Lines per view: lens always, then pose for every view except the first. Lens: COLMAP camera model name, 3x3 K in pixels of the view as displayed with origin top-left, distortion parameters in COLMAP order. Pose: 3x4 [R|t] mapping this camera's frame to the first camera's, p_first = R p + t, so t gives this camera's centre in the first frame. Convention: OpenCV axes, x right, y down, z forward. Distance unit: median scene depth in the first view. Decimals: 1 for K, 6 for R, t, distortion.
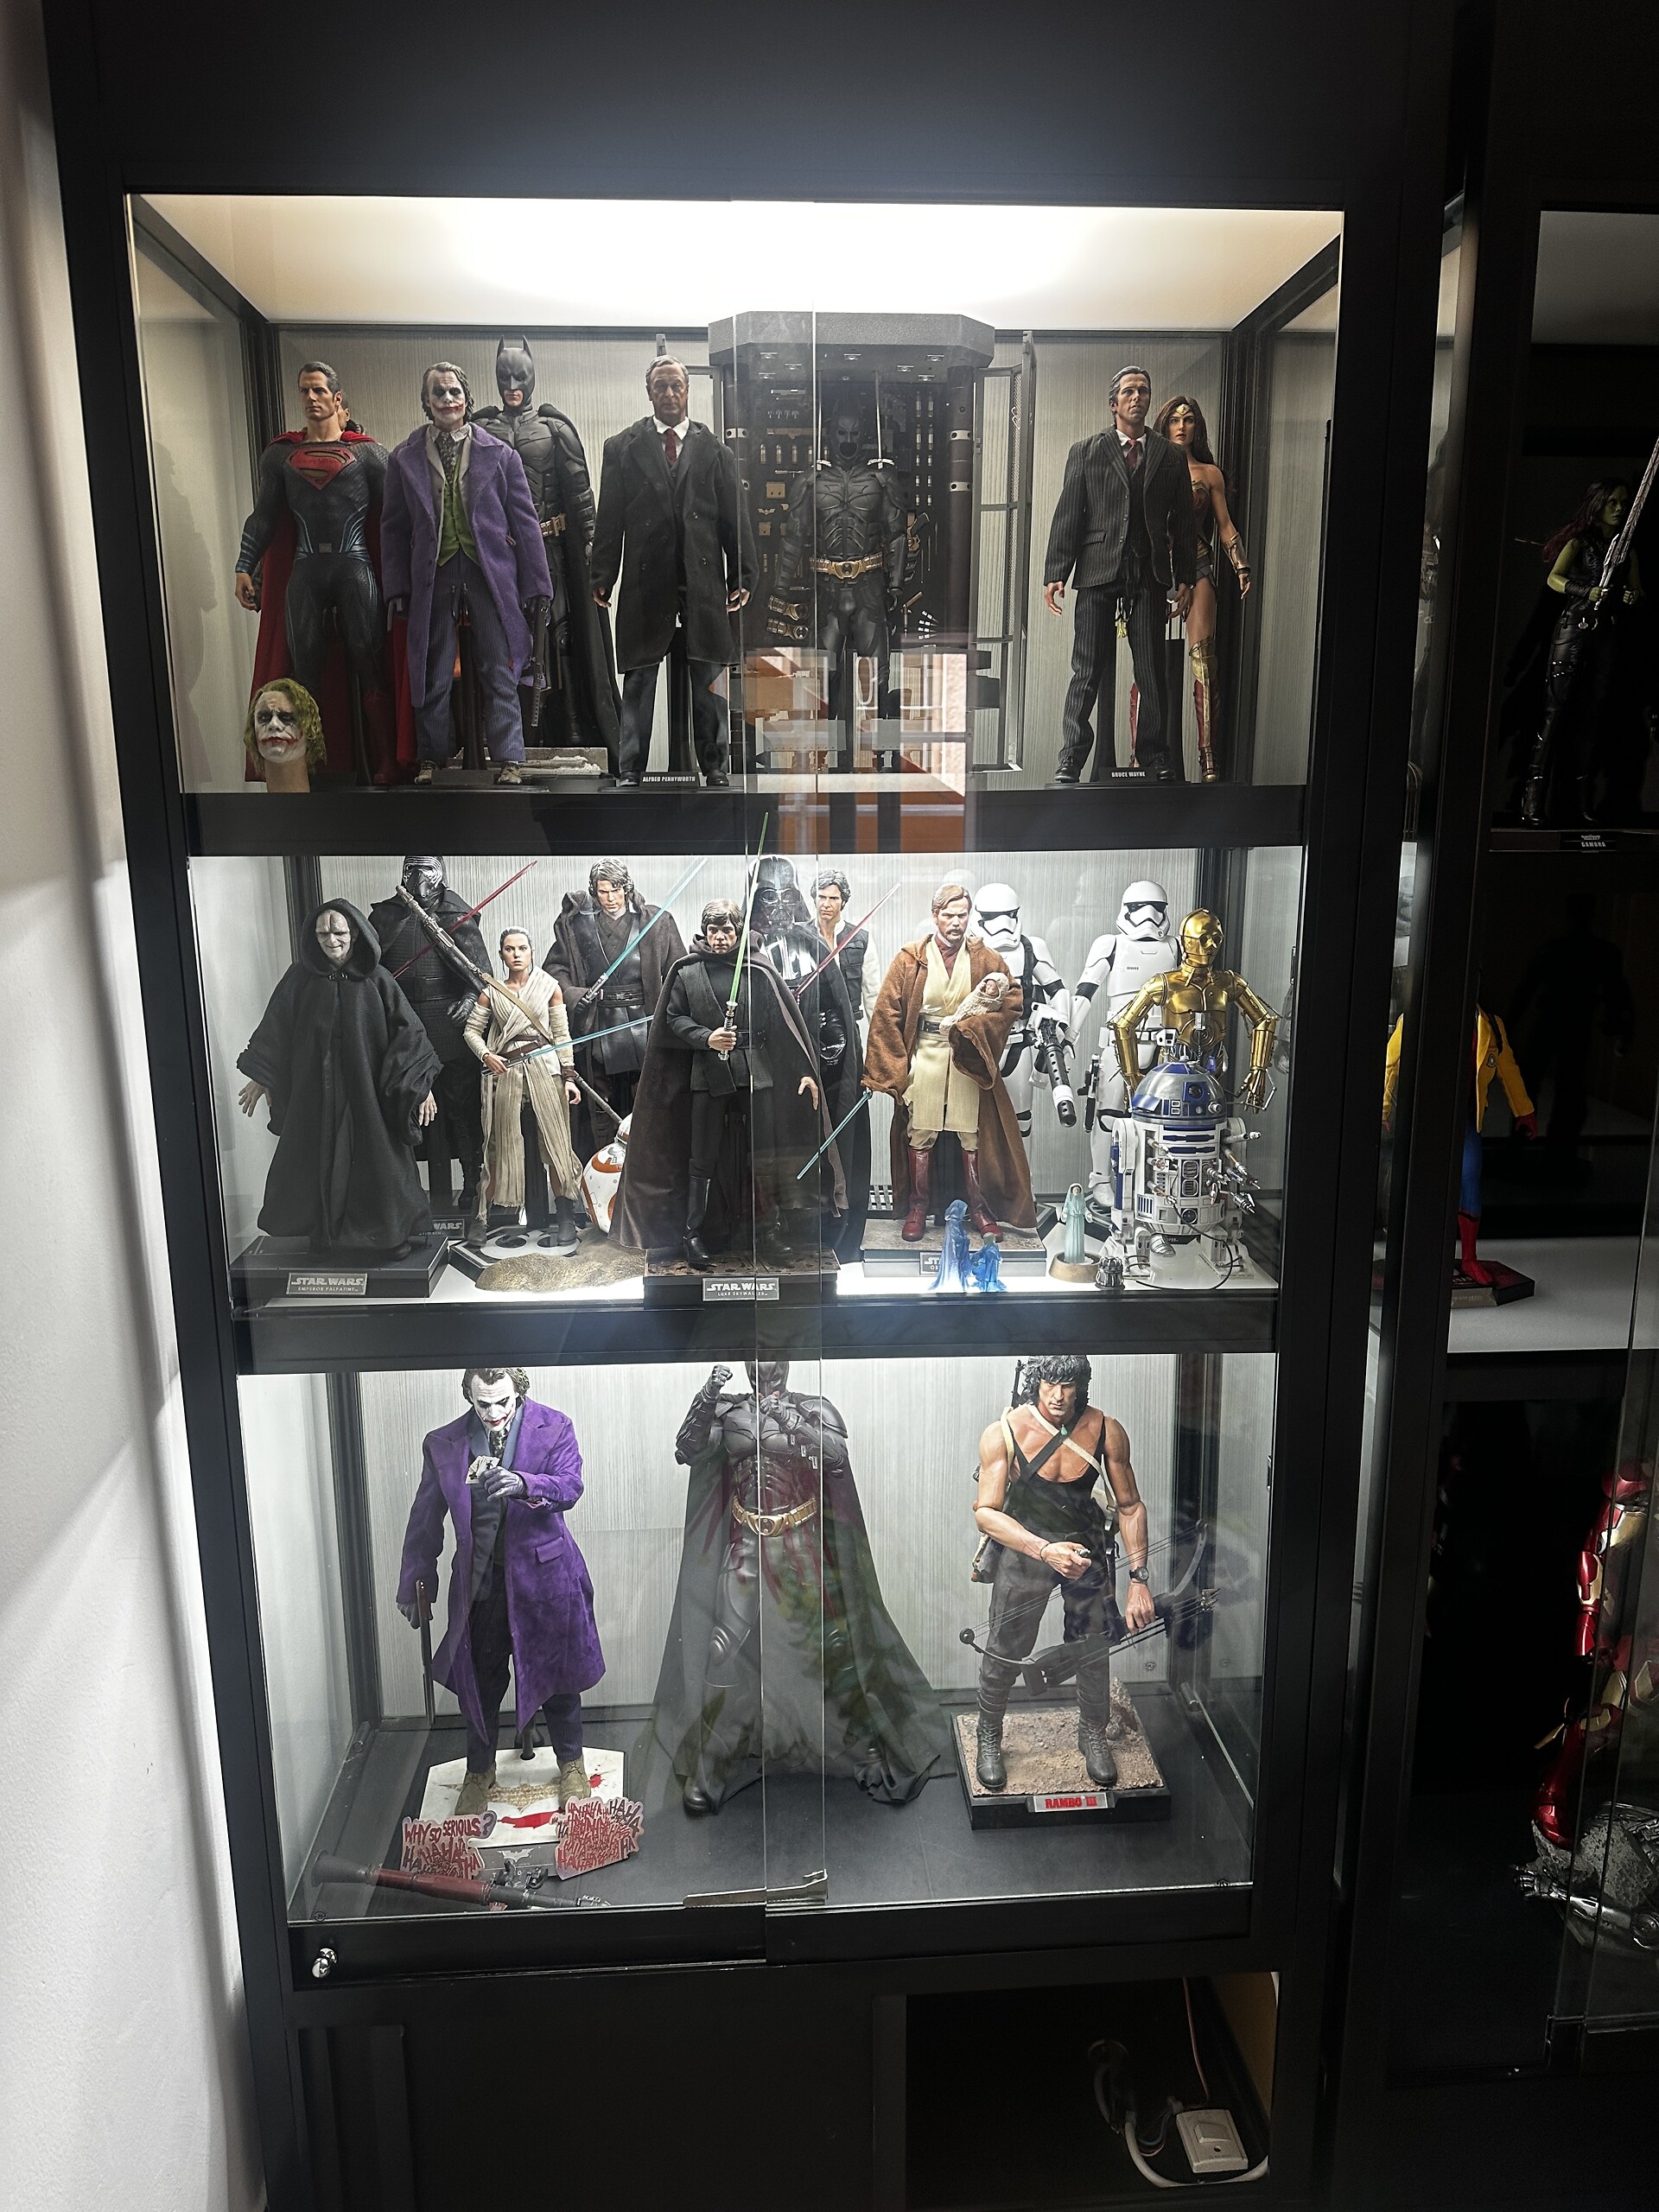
lens RADIAL K [[1565.6, 0, 829.5], [0, 1565.6, 1106.0], [0, 0, 1]] dist [0.134784, -0.263689]
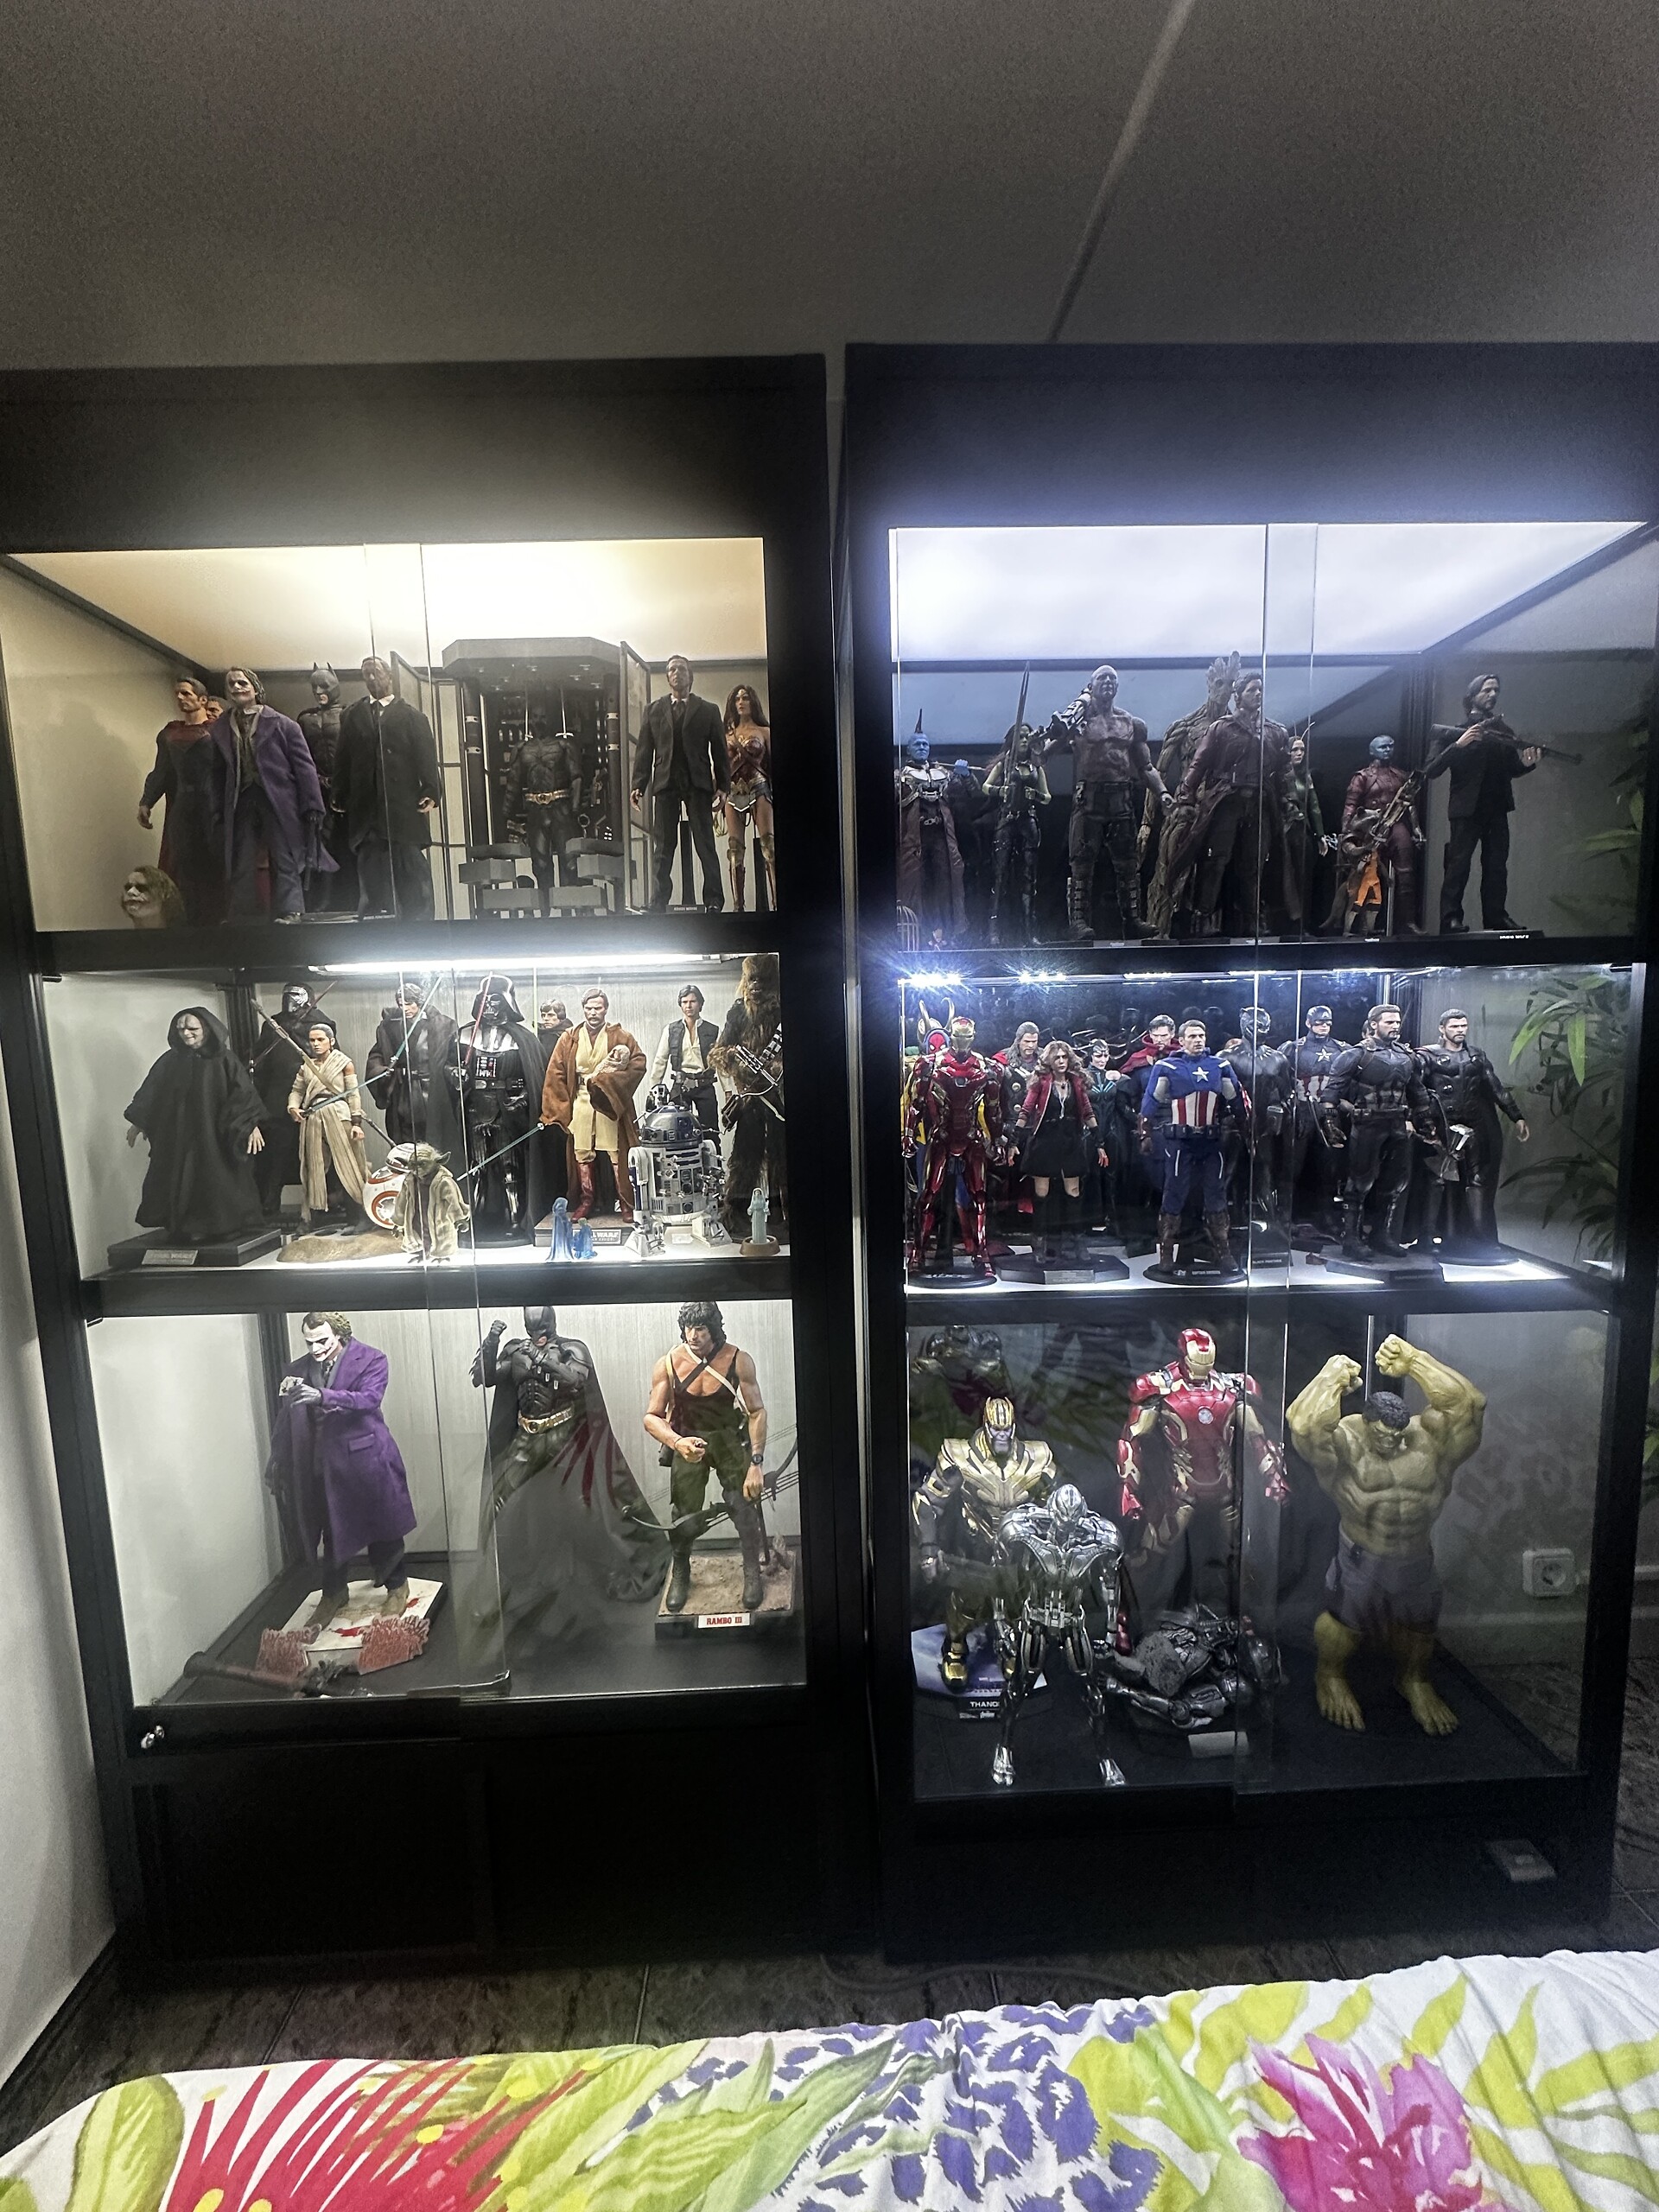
lens RADIAL K [[892.5, 0, 829.5], [0, 892.5, 1106.0], [0, 0, 1]] dist [0.000084, 0.000157]
pose [[0.998798, -0.018953, -0.045193, 0.330733], [0.014067, 0.994258, -0.106078, 0.064194], [0.046944, 0.105315, 0.993330, 0.161774]]
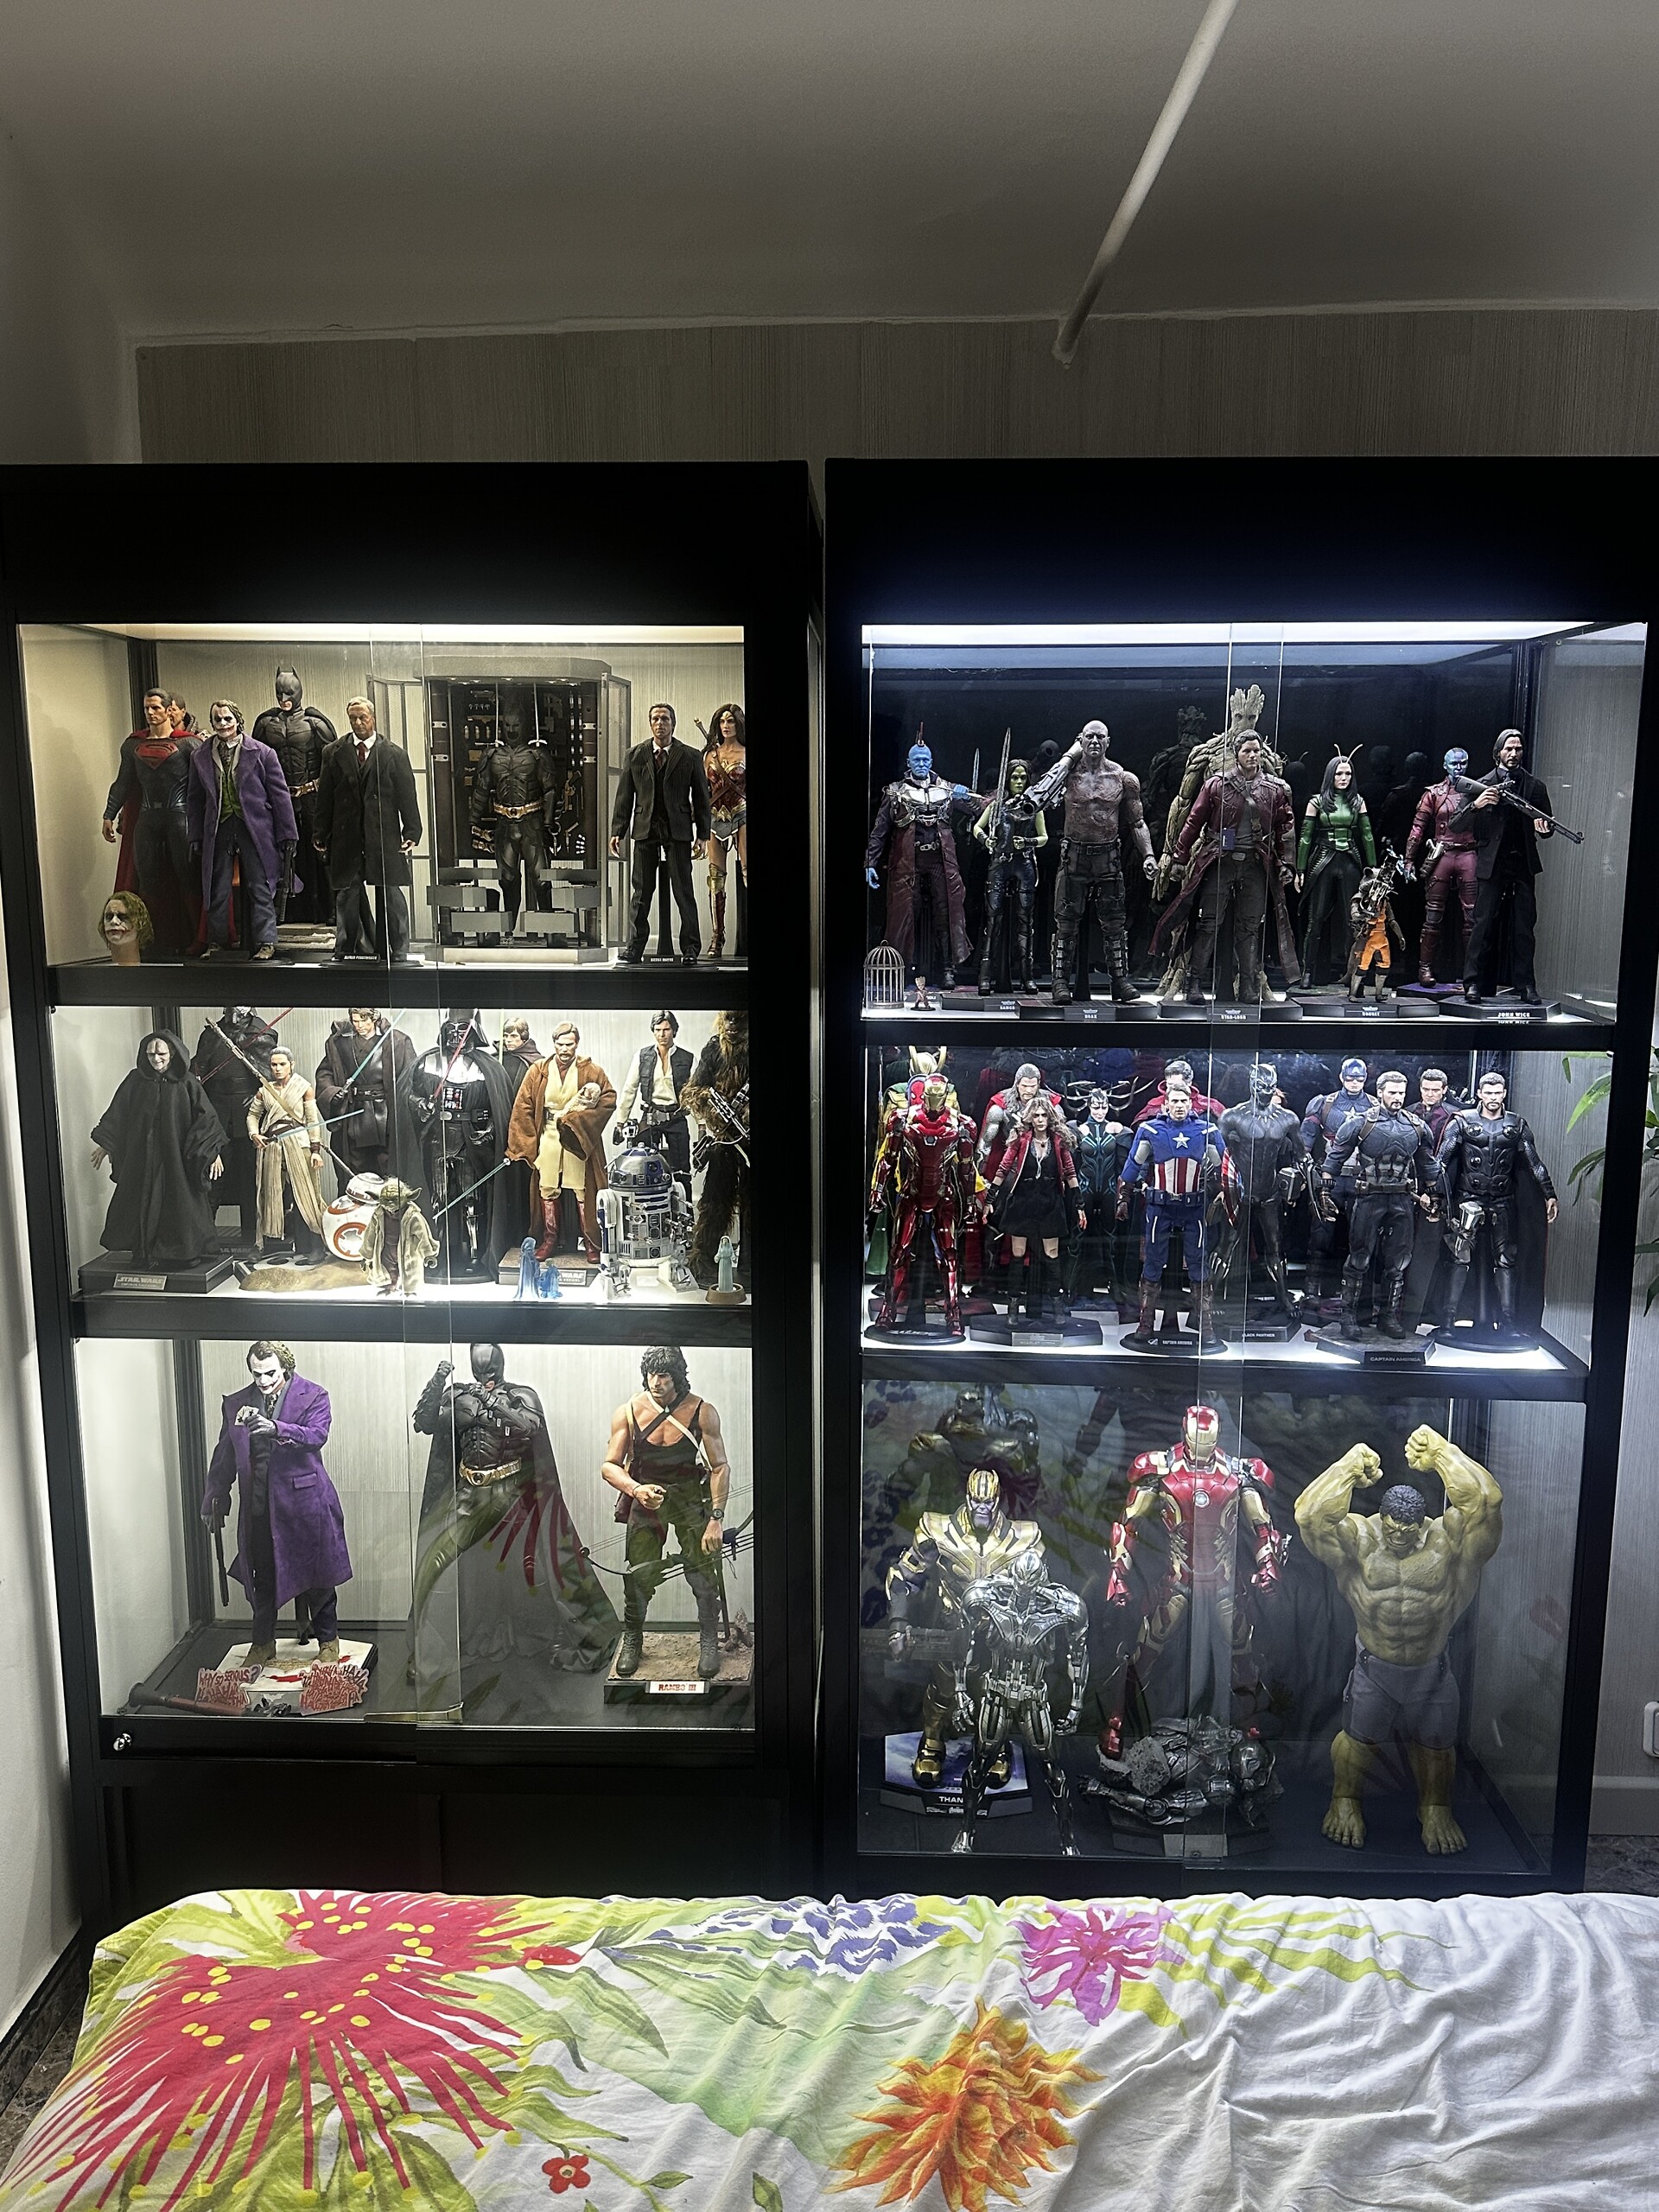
lens RADIAL K [[1790.0, 0, 829.5], [0, 1790.0, 1106.0], [0, 0, 1]] dist [0.222828, -0.515496]
pose [[0.994439, 0.023546, -0.102652, 0.486150], [-0.028232, 0.998613, -0.044437, 0.003106], [0.101464, 0.047088, 0.993724, -0.643123]]
